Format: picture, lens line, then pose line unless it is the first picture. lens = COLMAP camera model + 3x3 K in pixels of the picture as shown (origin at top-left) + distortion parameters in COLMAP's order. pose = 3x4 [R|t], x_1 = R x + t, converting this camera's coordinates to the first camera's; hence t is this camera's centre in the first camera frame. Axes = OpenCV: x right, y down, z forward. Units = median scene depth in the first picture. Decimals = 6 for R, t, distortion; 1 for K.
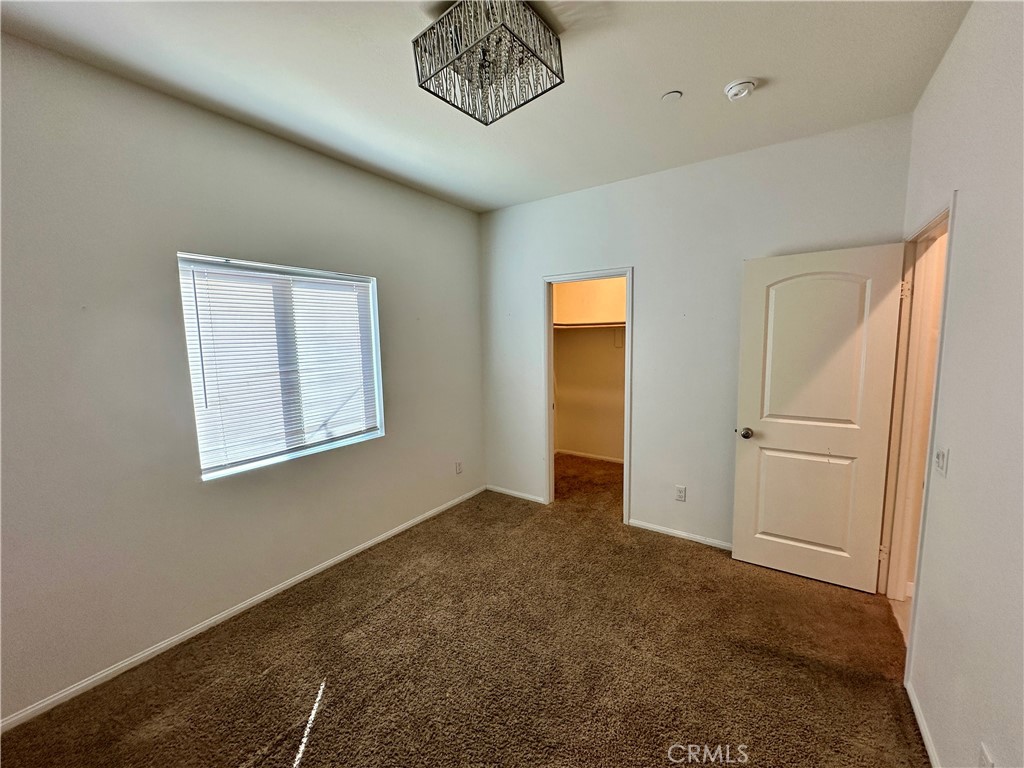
lens RADIAL K [[406.7, 0, 512.4], [0, 406.7, 386.1], [0, 0, 1]] dist [-0.002417, 0.000114]
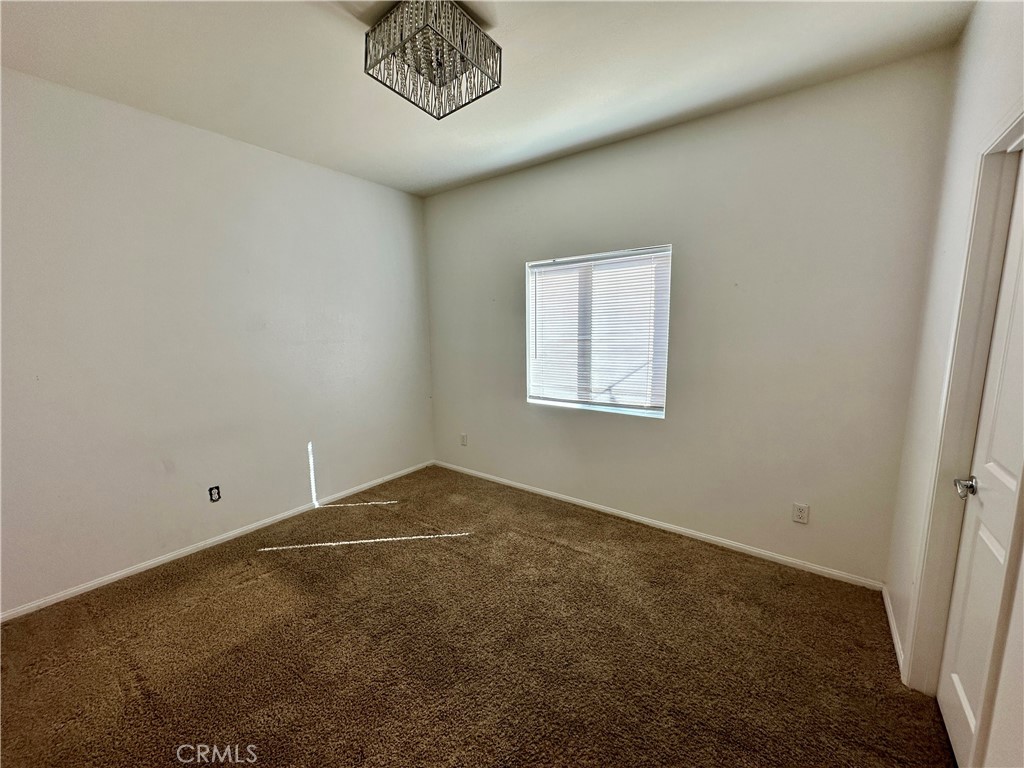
lens RADIAL K [[406.7, 0, 512.4], [0, 406.7, 386.1], [0, 0, 1]] dist [-0.002417, 0.000114]
pose [[-0.048121, 0.163843, -0.985312, 0.701183], [-0.102150, 0.980475, 0.168027, -0.082371], [0.993604, 0.108736, -0.030445, 0.805624]]
